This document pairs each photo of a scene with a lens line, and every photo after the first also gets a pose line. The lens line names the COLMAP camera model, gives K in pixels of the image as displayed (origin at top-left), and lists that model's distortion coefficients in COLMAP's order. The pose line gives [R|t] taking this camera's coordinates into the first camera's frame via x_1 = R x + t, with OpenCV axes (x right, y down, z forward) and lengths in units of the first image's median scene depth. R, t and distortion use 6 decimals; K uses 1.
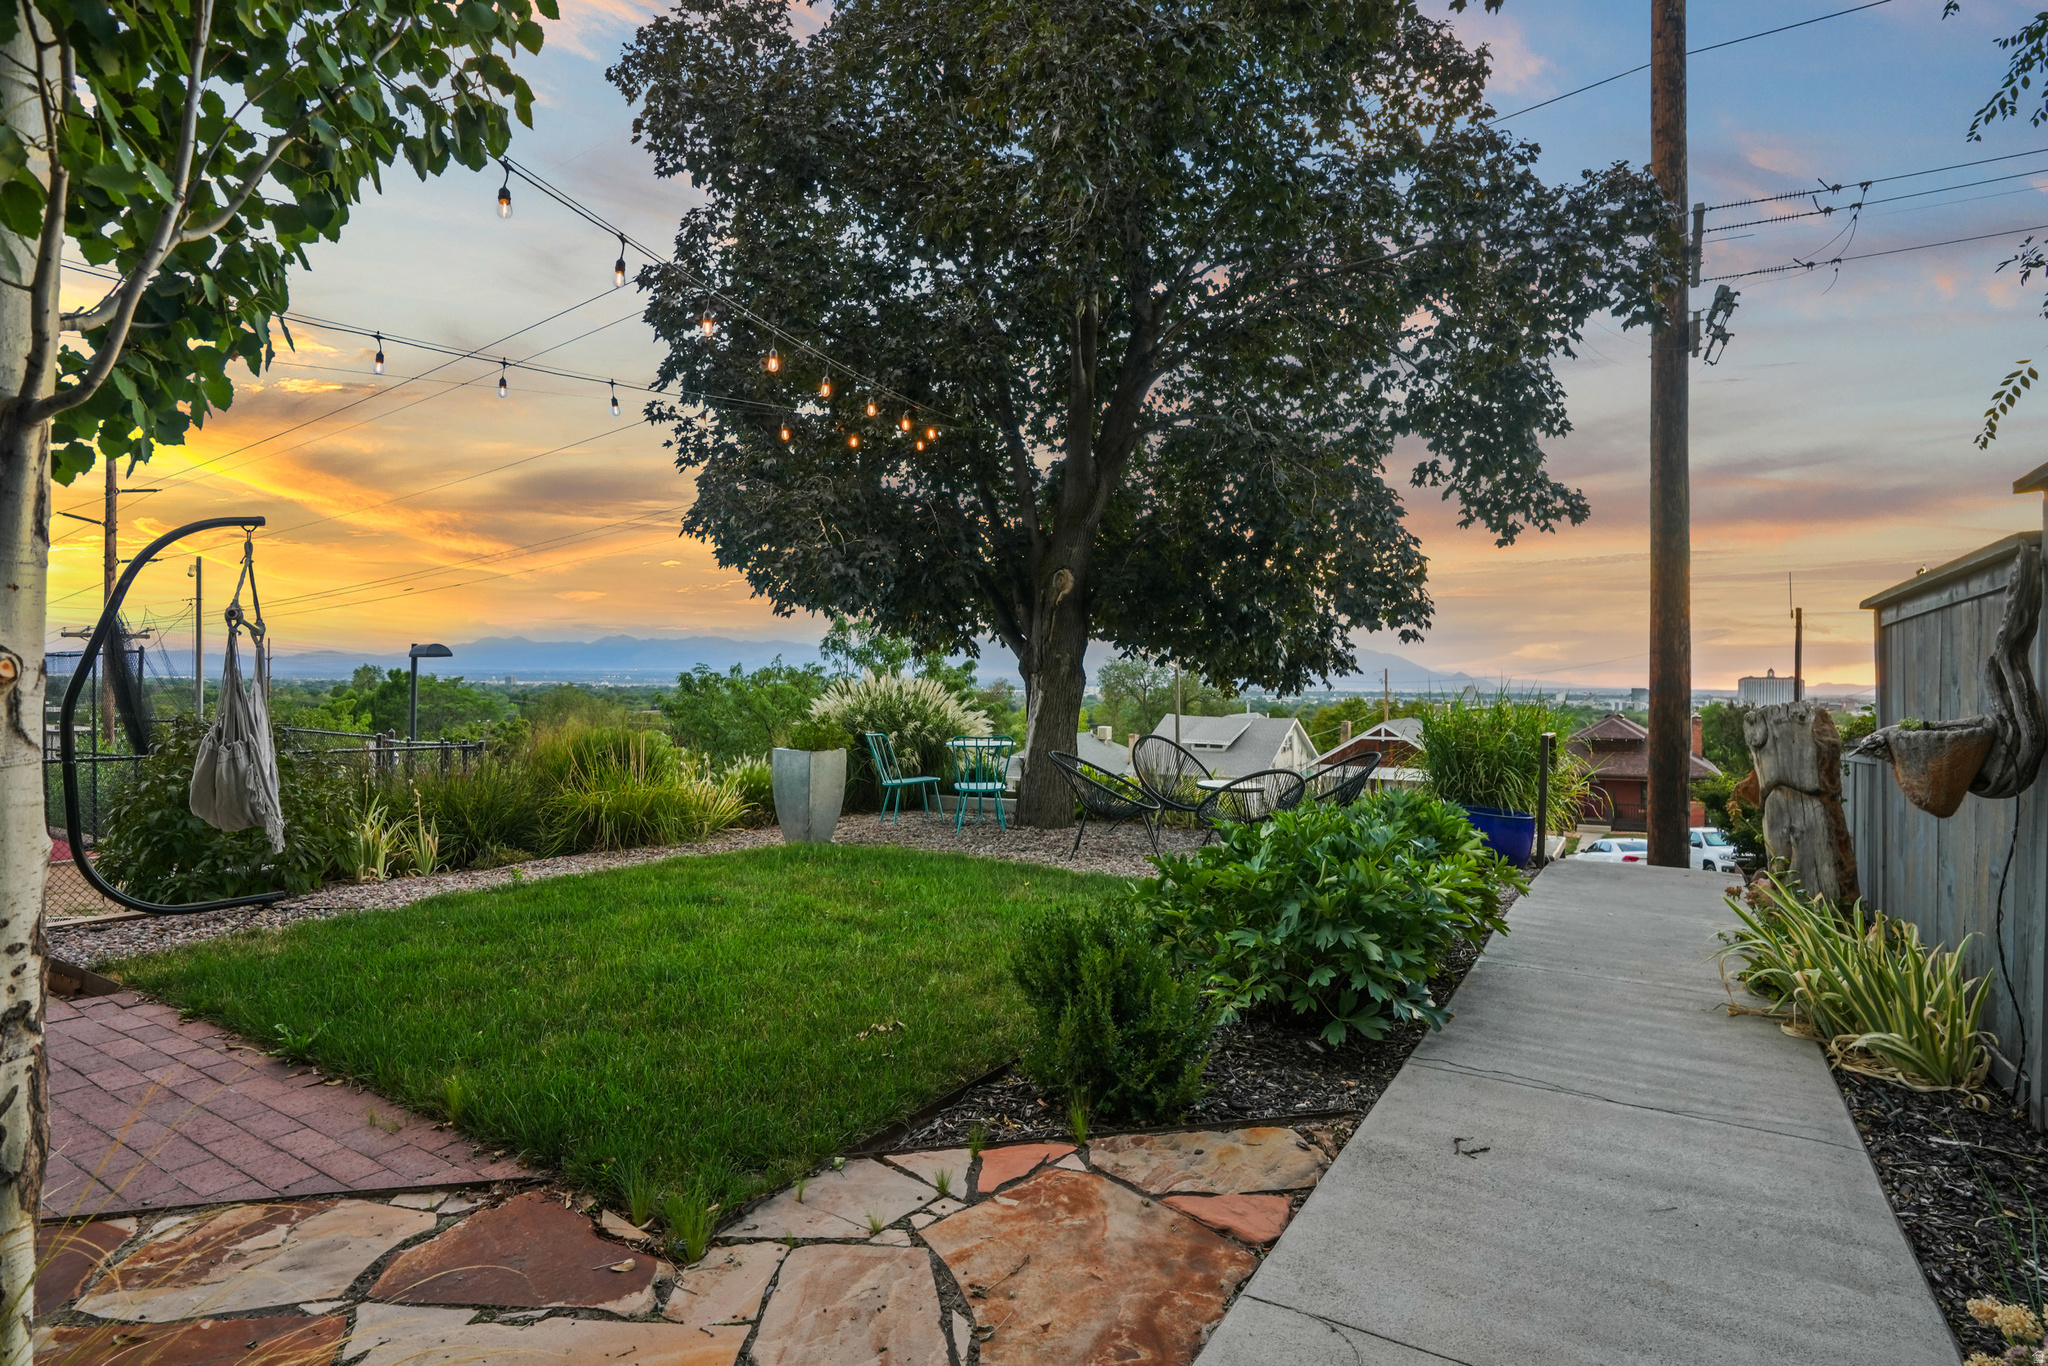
lens RADIAL K [[1048.8, 0, 1024.0], [0, 1048.8, 683.0], [0, 0, 1]] dist [-0.069804, 0.000158]
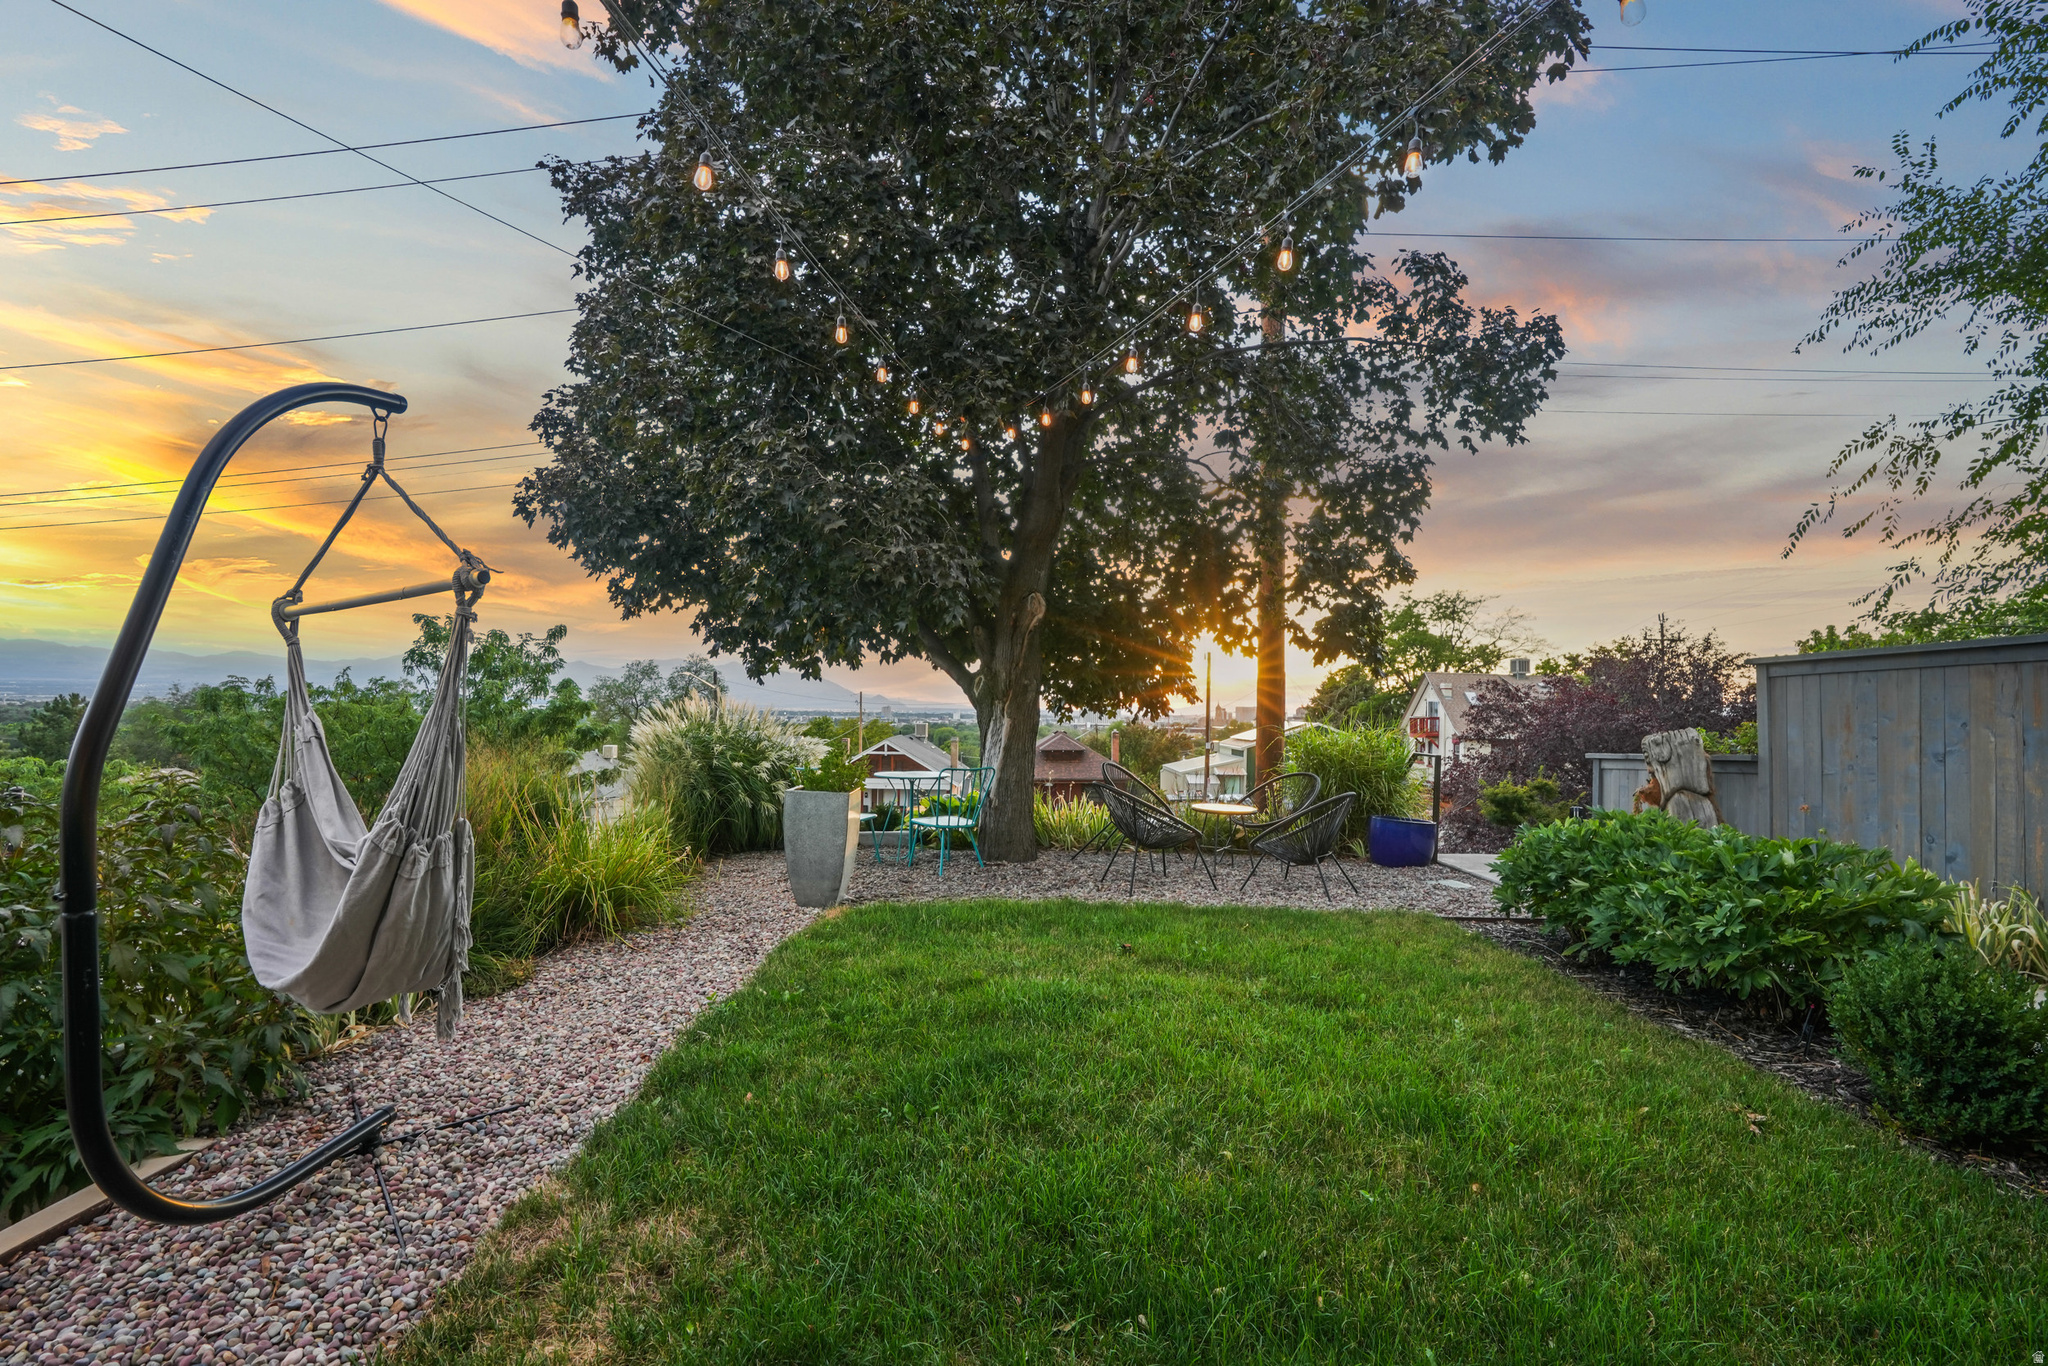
lens RADIAL K [[938.4, 0, 1037.0], [0, 938.4, 689.8], [0, 0, 1]] dist [-0.054255, 0.000280]
pose [[0.845856, 0.015111, 0.533197, -0.418722], [-0.007560, 0.999838, -0.016342, -0.004971], [-0.533357, 0.009792, 0.845833, 0.267401]]
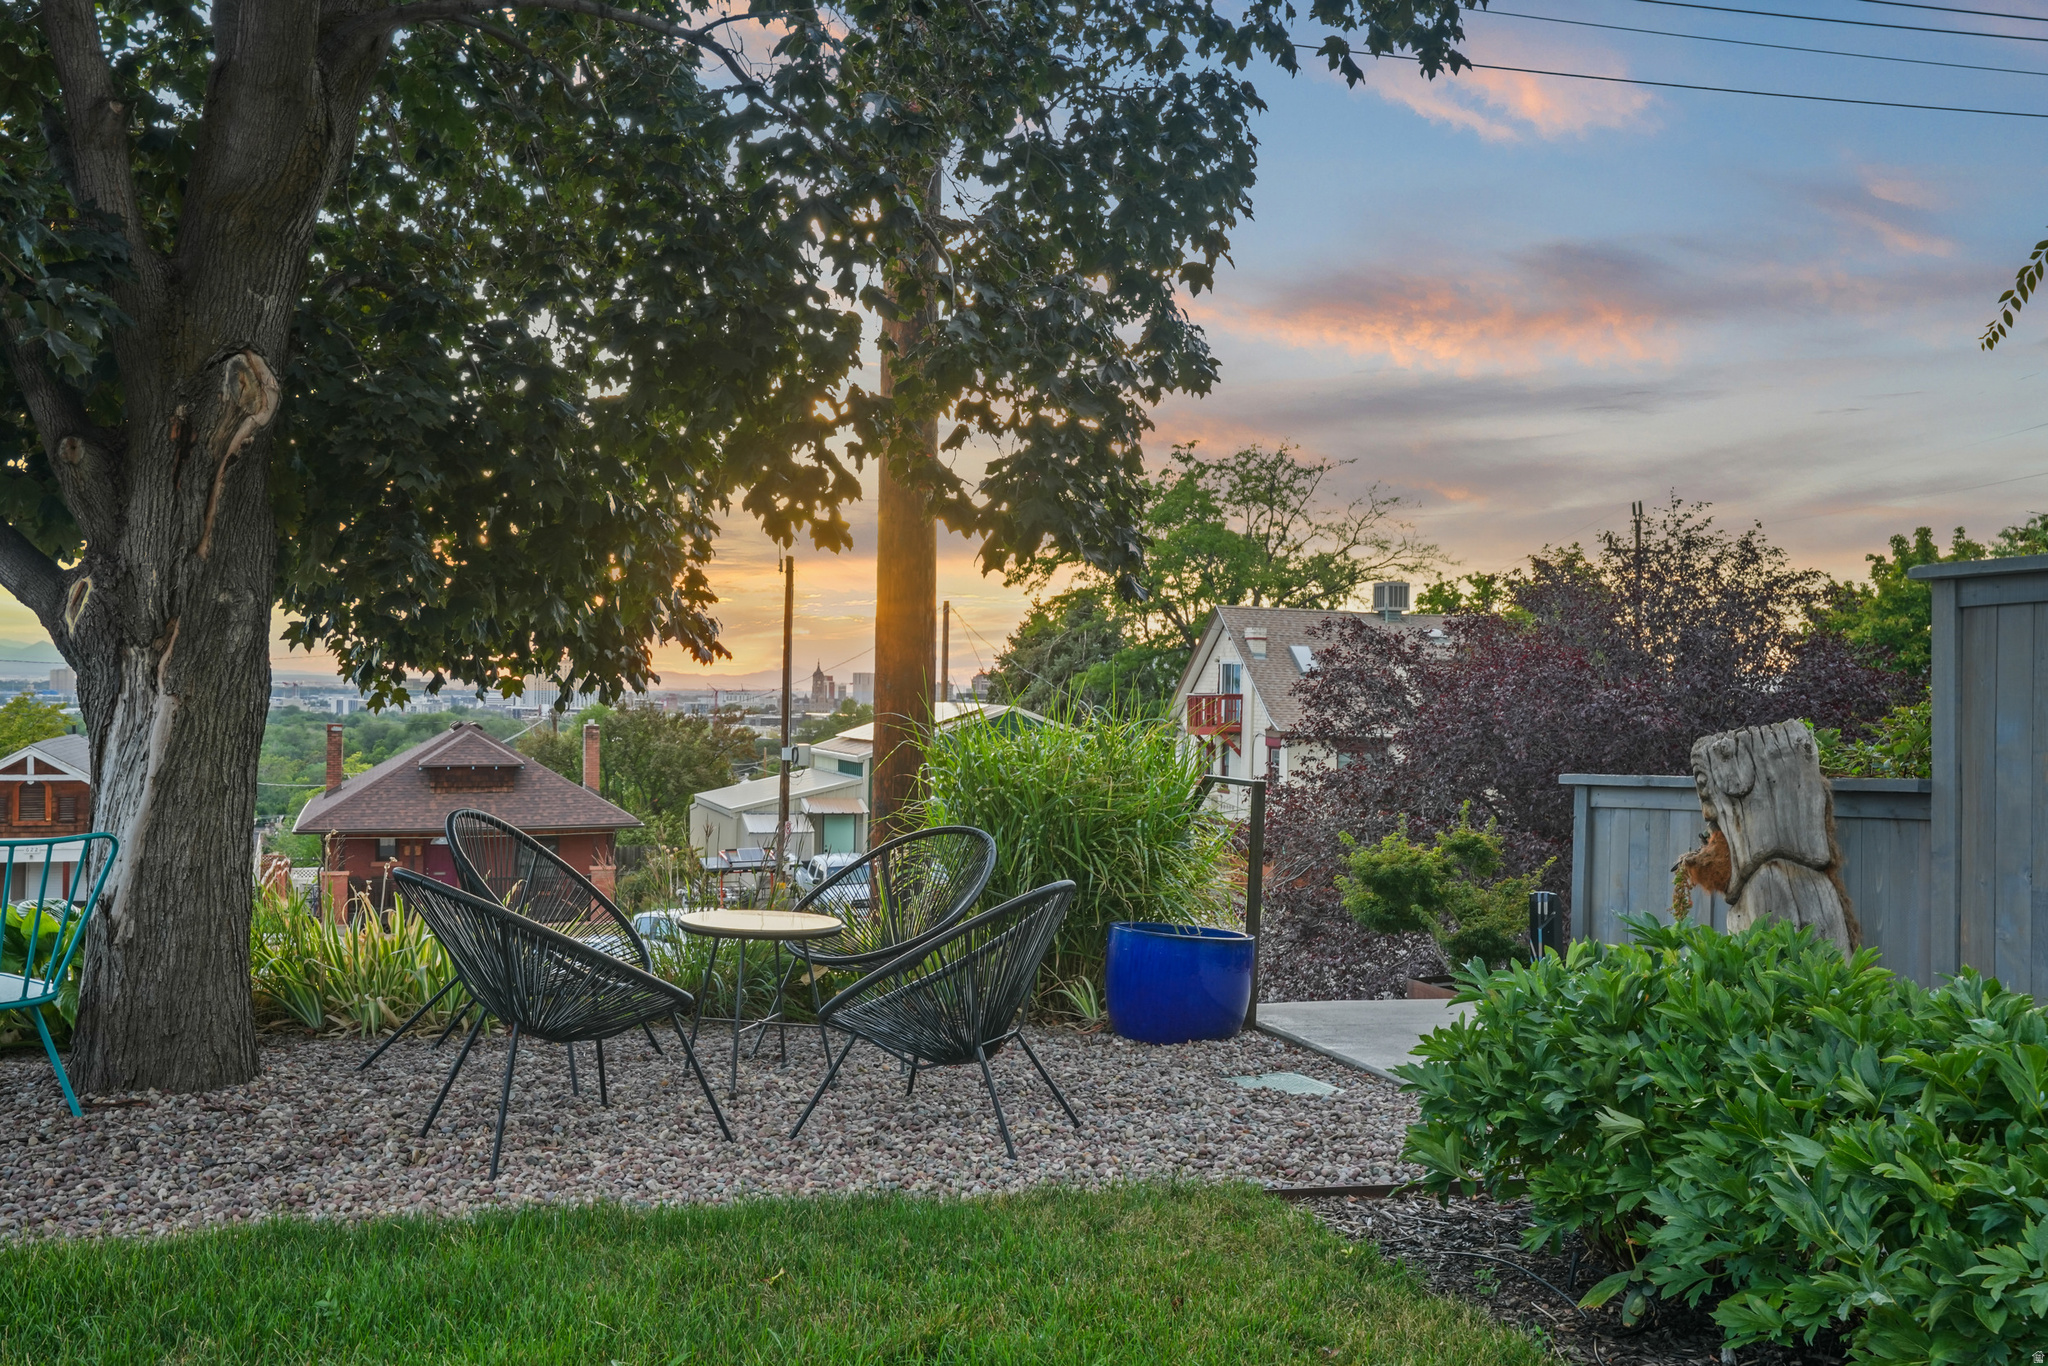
lens RADIAL K [[1929.4, 0, 1029.7], [0, 1929.4, 716.7], [0, 0, 1]] dist [0.041182, 0.029890]
pose [[0.650273, -0.008933, 0.759648, -0.289365], [-0.011921, 0.999688, 0.021960, -0.003633], [-0.759607, -0.023335, 0.649964, 0.367865]]
